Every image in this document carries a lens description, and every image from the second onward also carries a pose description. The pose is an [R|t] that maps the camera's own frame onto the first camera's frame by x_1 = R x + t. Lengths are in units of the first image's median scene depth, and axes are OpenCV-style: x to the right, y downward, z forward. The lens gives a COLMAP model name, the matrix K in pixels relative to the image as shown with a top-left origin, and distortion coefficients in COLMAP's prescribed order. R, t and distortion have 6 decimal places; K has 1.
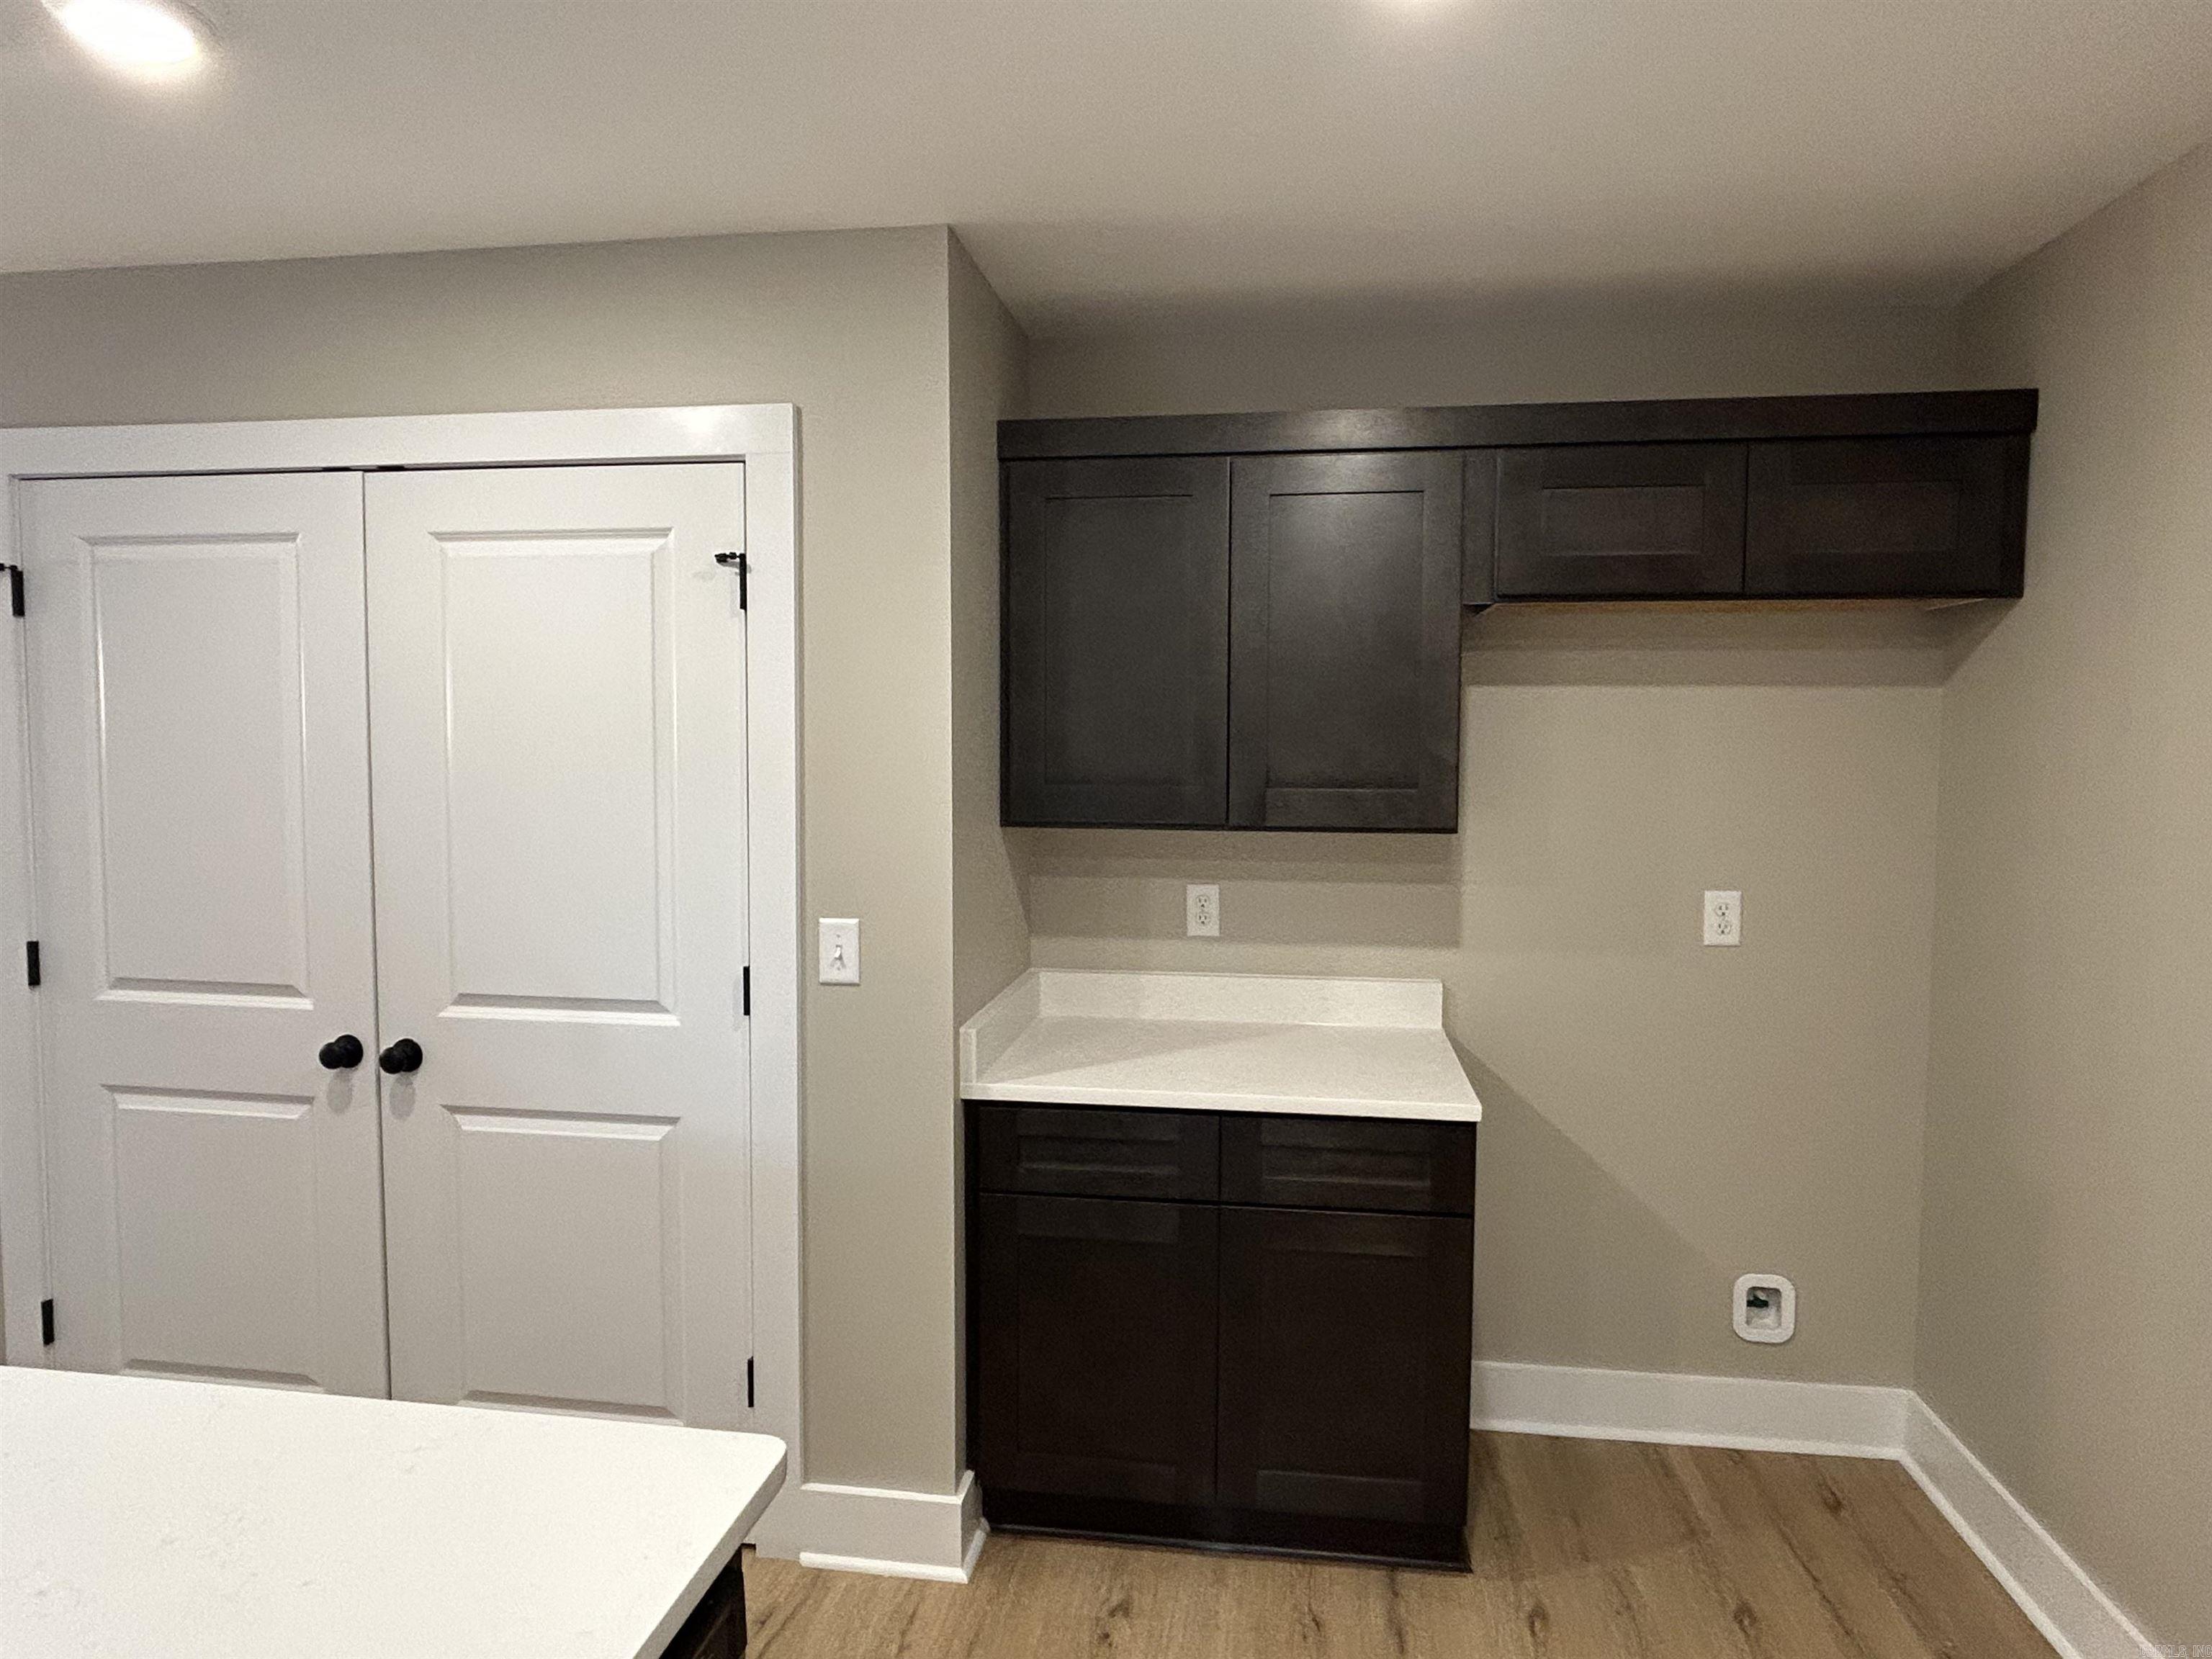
lens RADIAL K [[1303.1, 0, 1112.2], [0, 1303.1, 820.1], [0, 0, 1]] dist [-0.000946, -0.000325]
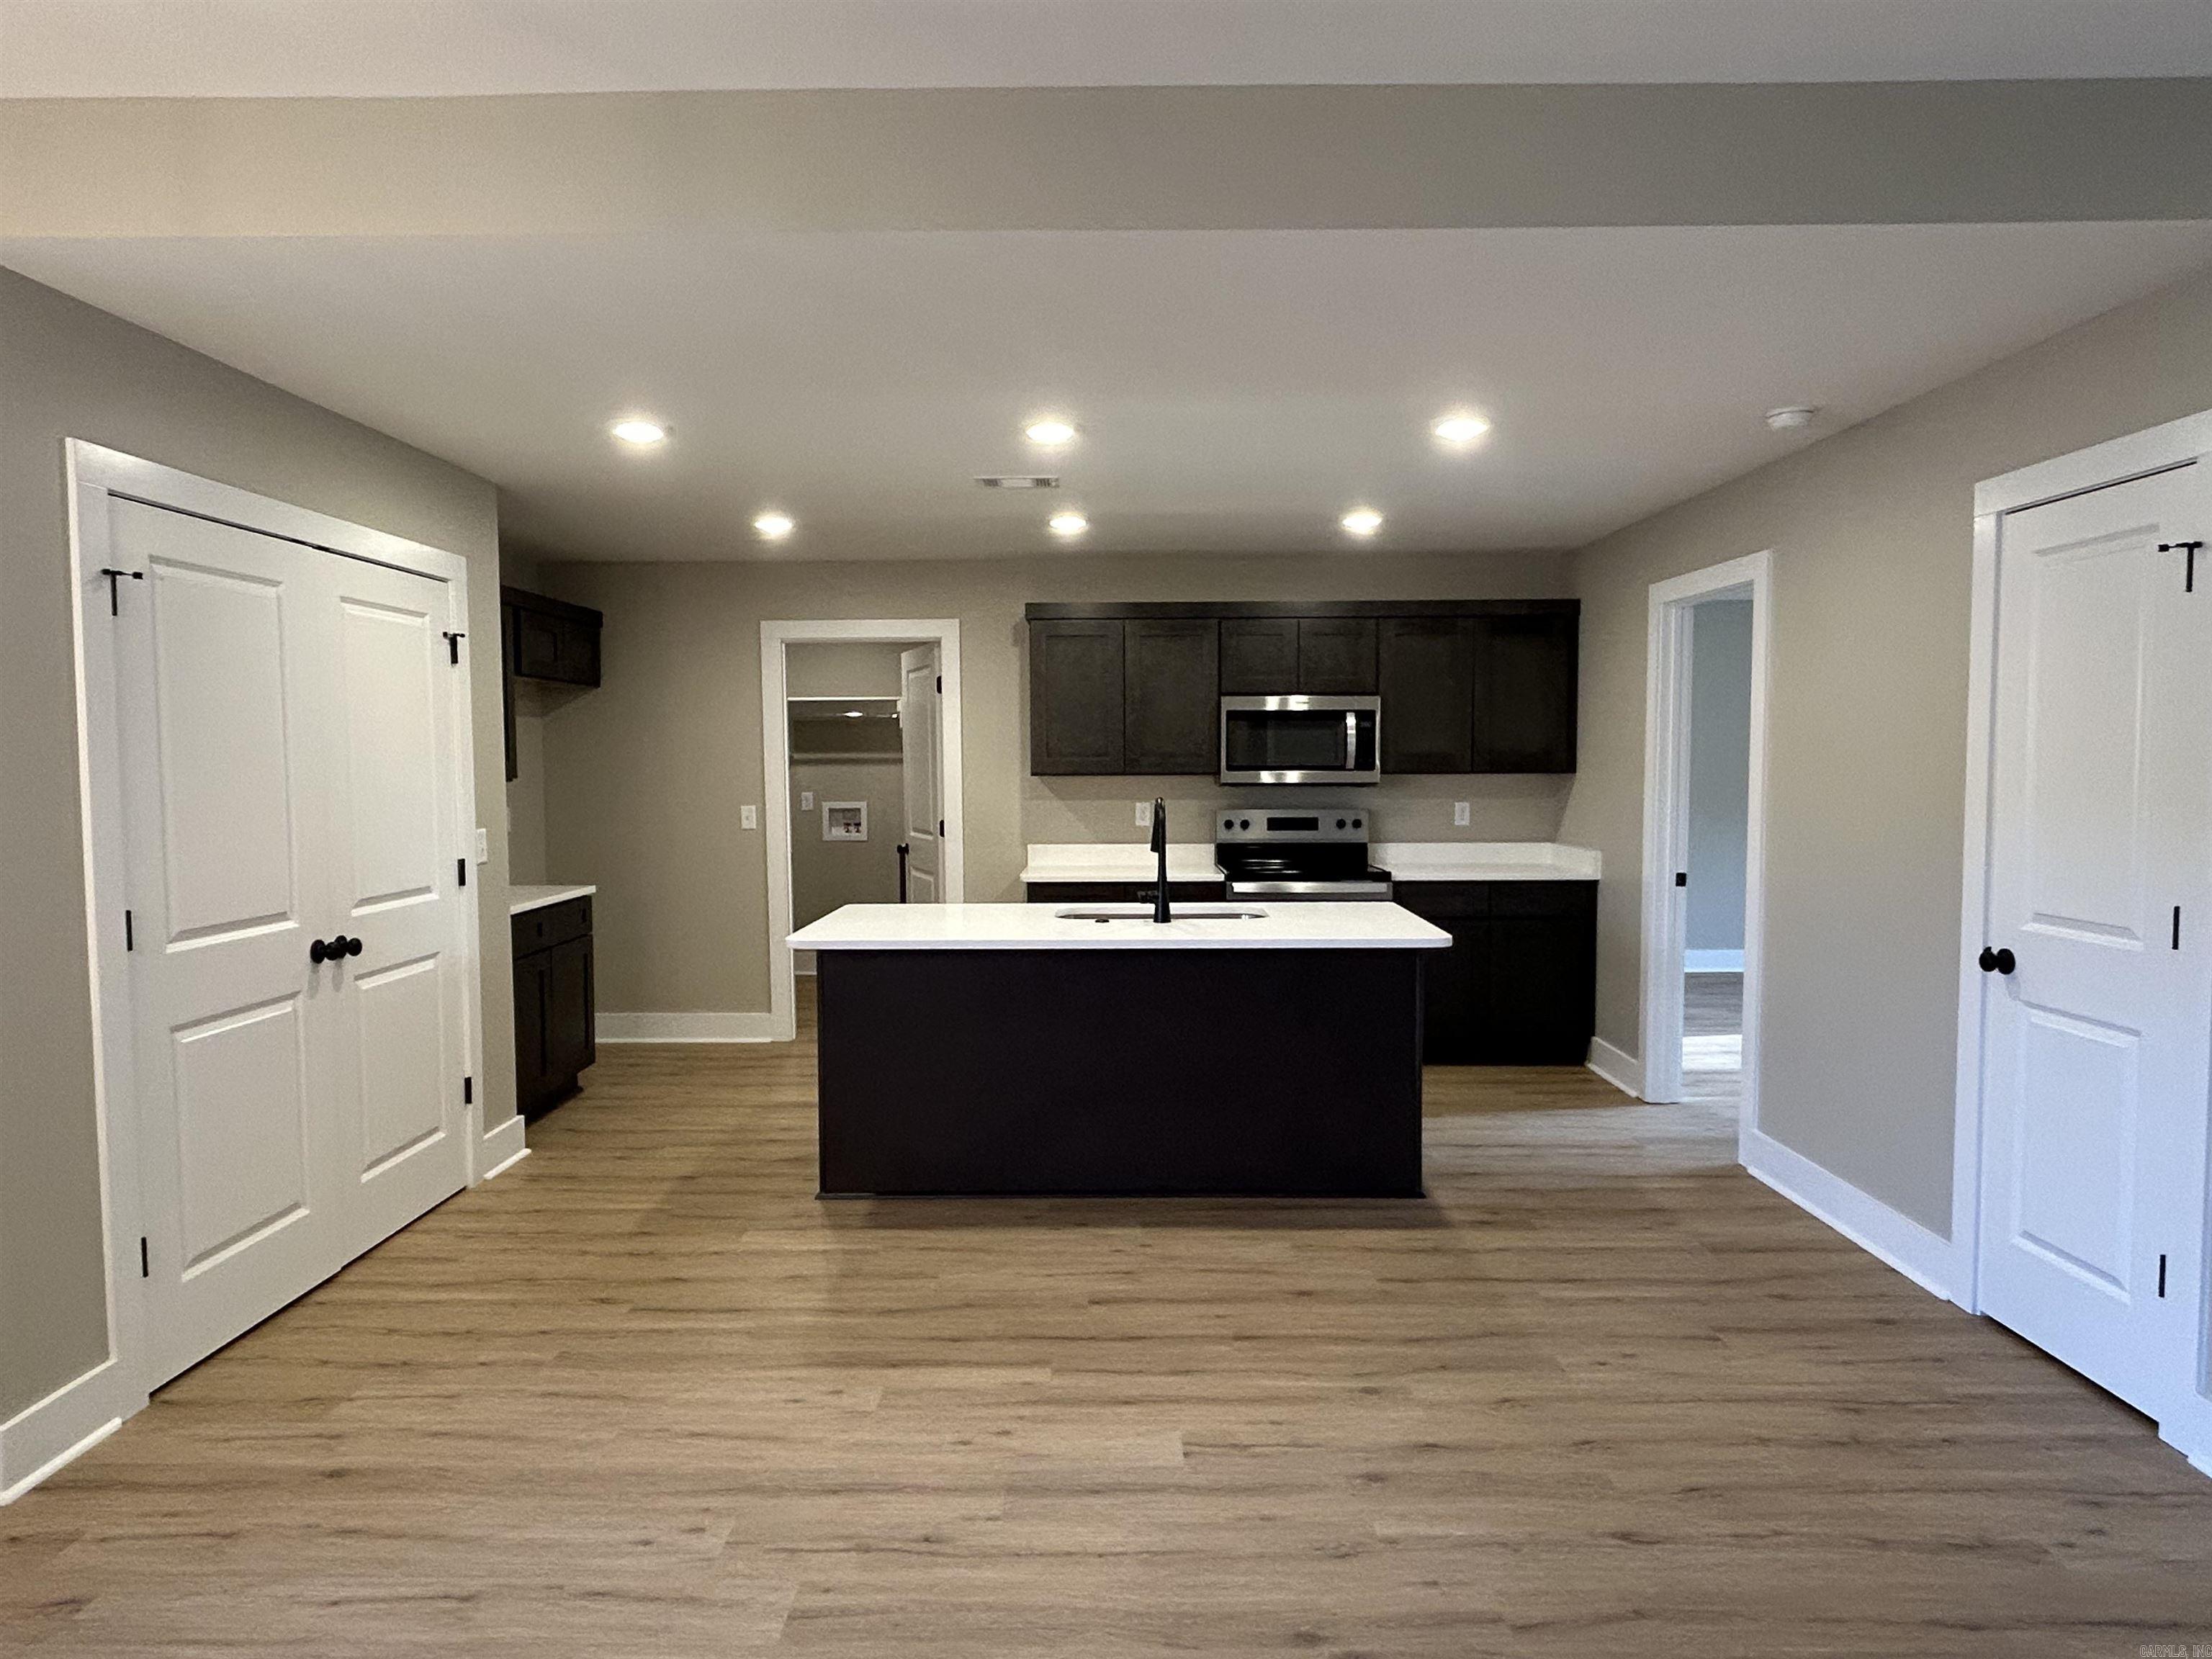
lens RADIAL K [[1335.9, 0, 1106.0], [0, 1335.9, 829.5], [0, 0, 1]] dist [-0.004723, -0.002840]
pose [[-0.138996, -0.058439, 0.988567, -2.251681], [0.065020, 0.995565, 0.067995, 0.002540], [-0.988156, 0.073727, -0.134580, 0.357032]]
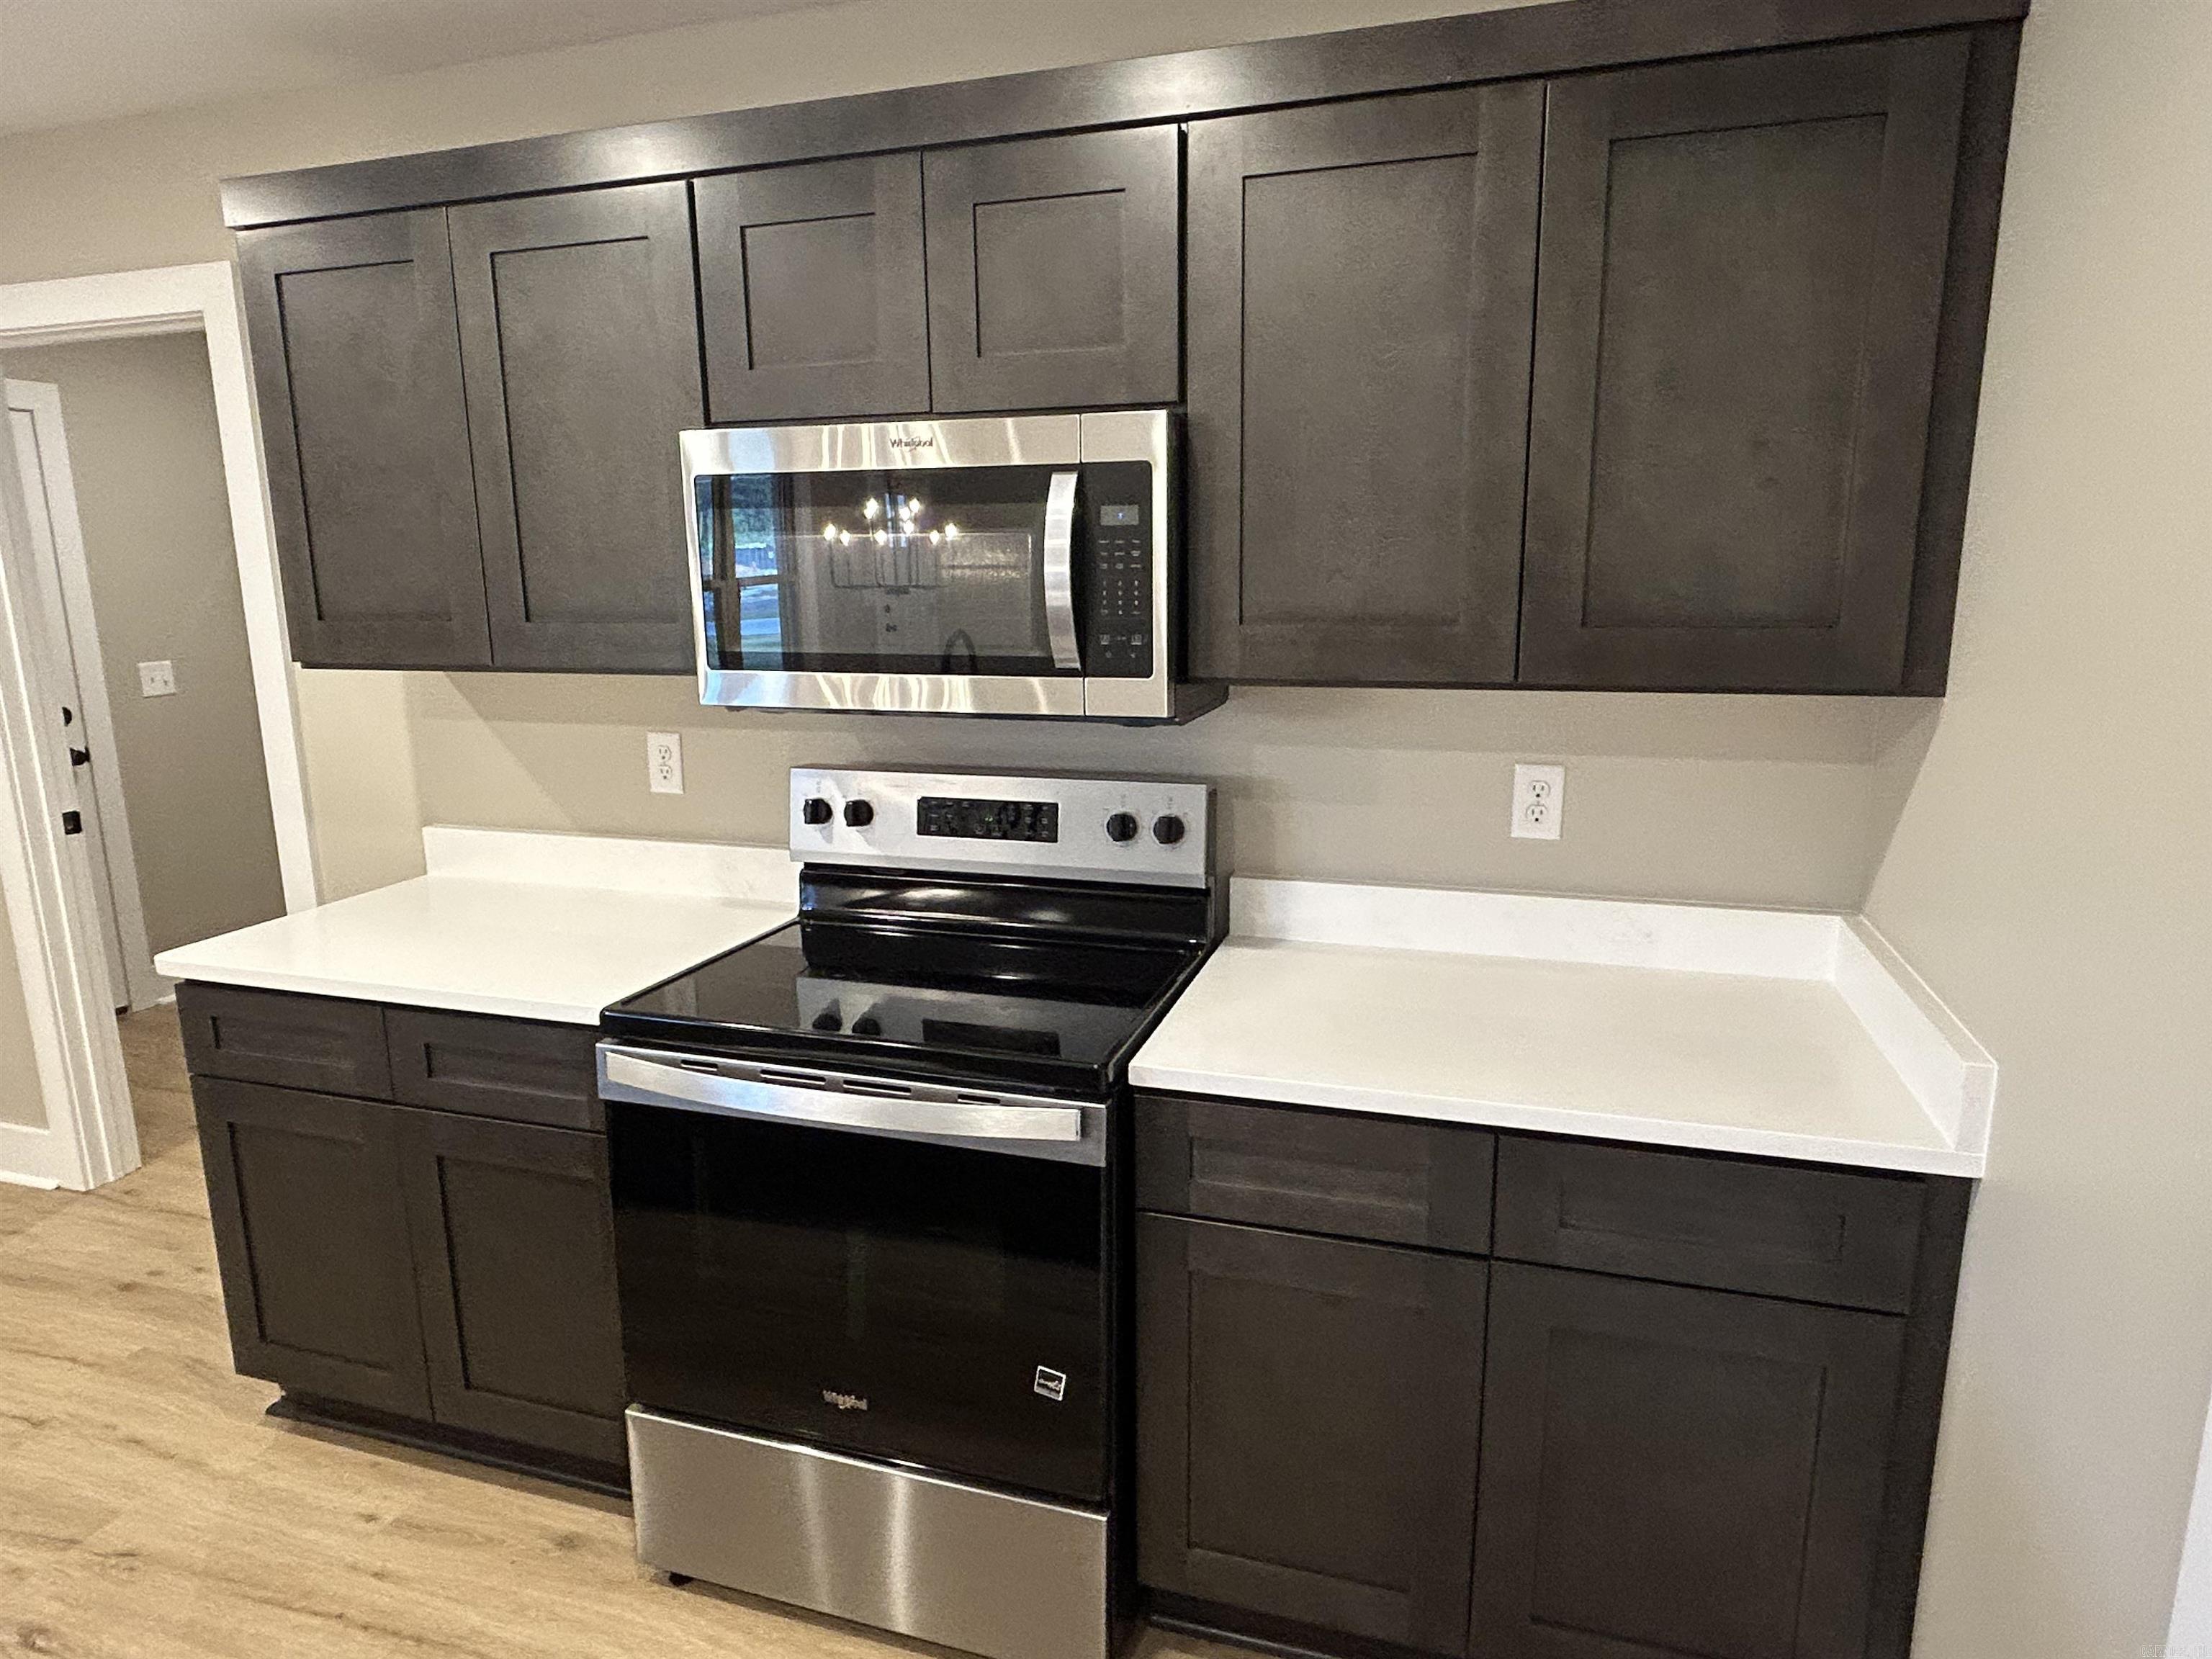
lens RADIAL K [[1303.1, 0, 1112.2], [0, 1303.1, 820.1], [0, 0, 1]] dist [-0.000946, -0.000325]
pose [[0.160042, -0.194464, 0.967766, -0.451424], [0.071400, 0.980115, 0.185138, 0.041566], [-0.984525, 0.039469, 0.170744, -0.635560]]
